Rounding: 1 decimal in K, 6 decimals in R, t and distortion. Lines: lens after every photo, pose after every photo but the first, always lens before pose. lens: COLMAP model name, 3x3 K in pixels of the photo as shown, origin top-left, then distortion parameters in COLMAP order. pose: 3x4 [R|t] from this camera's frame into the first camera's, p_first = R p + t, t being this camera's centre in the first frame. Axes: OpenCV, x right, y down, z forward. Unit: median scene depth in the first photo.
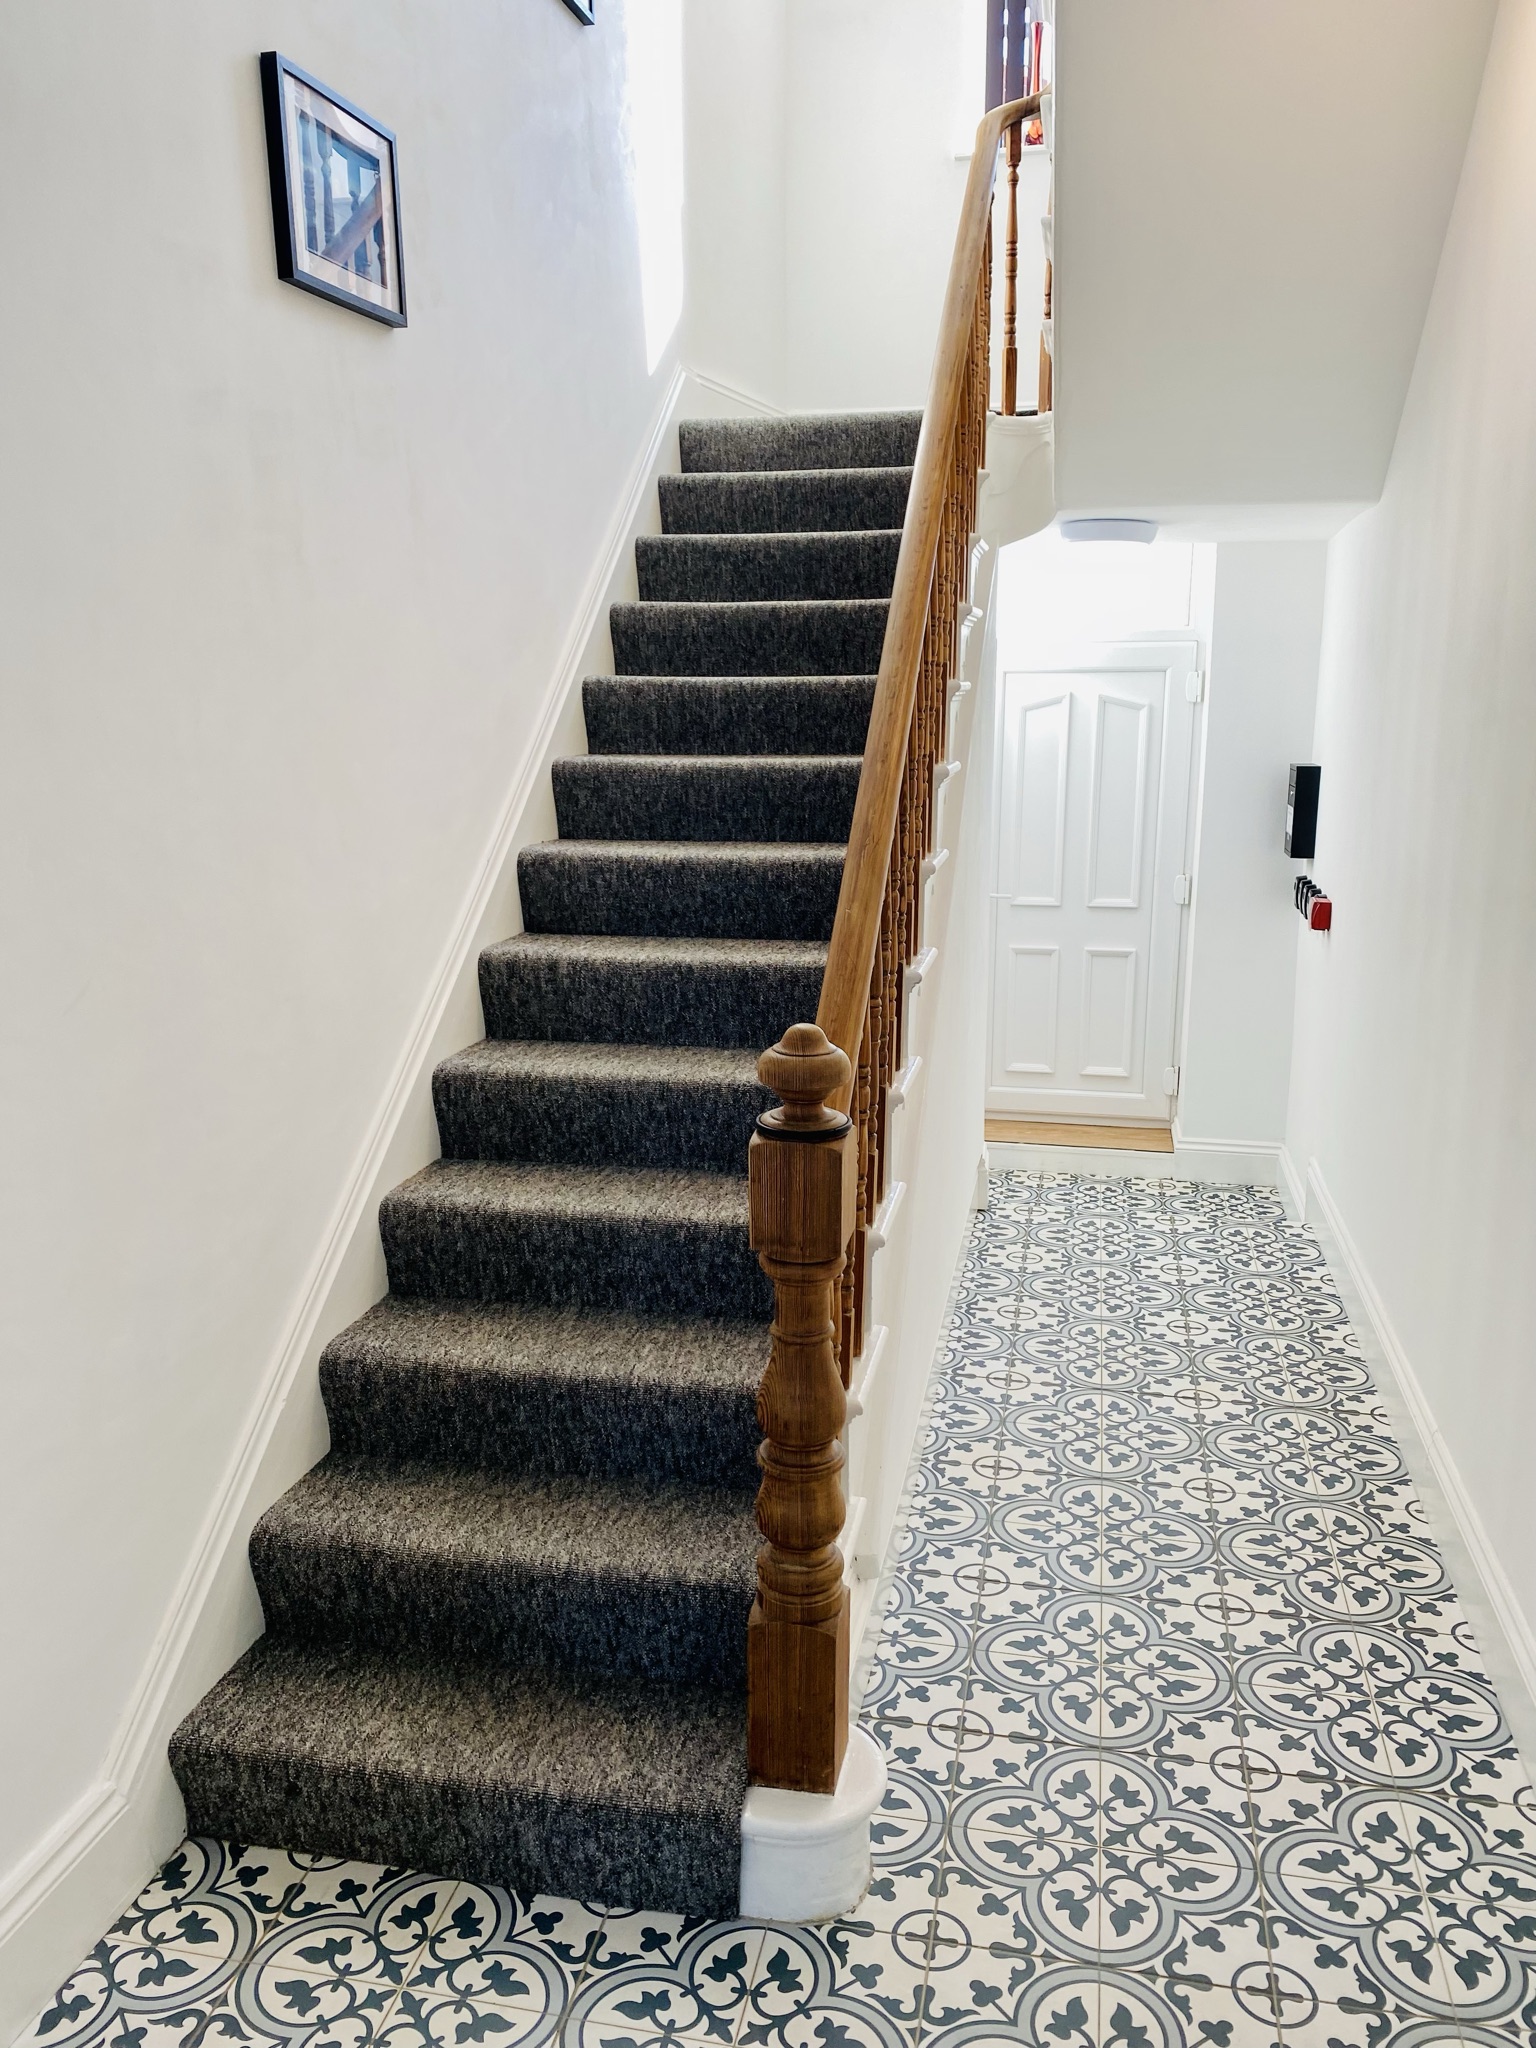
lens RADIAL K [[1580.0, 0, 768.0], [0, 1580.0, 1024.0], [0, 0, 1]] dist [0.053234, -0.068789]
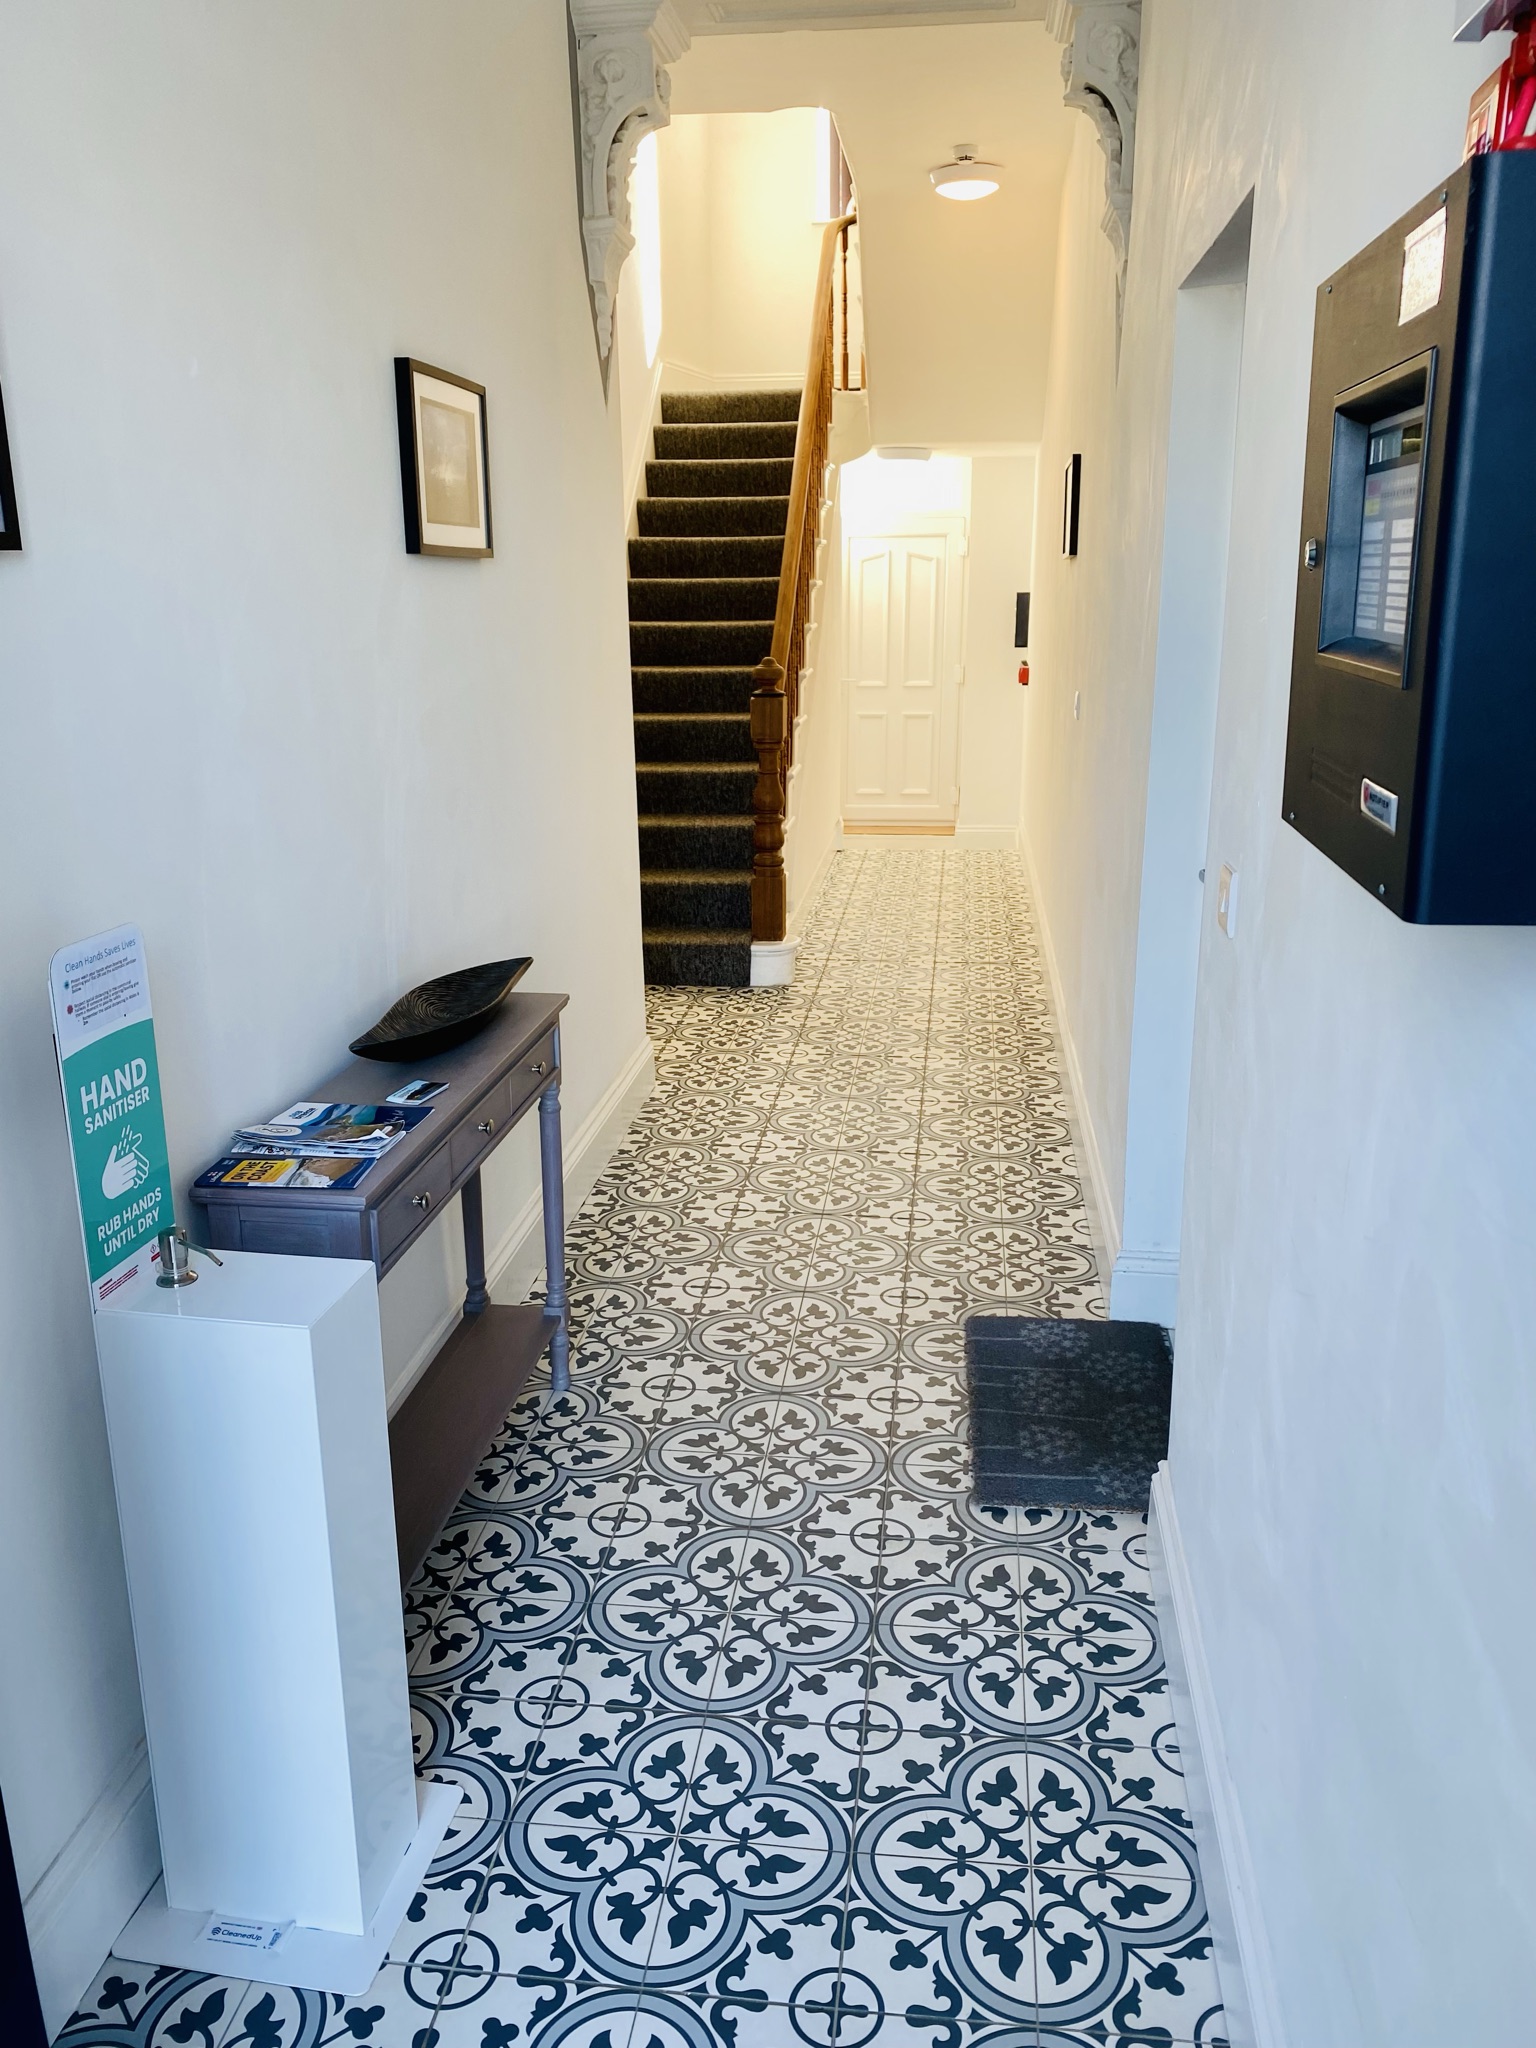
lens RADIAL K [[1580.0, 0, 768.0], [0, 1580.0, 1024.0], [0, 0, 1]] dist [0.053234, -0.068789]
pose [[0.996391, -0.027742, 0.080222, -0.109233], [0.021875, 0.997084, 0.073112, 0.217870], [-0.082016, -0.071093, 0.994092, -0.911587]]
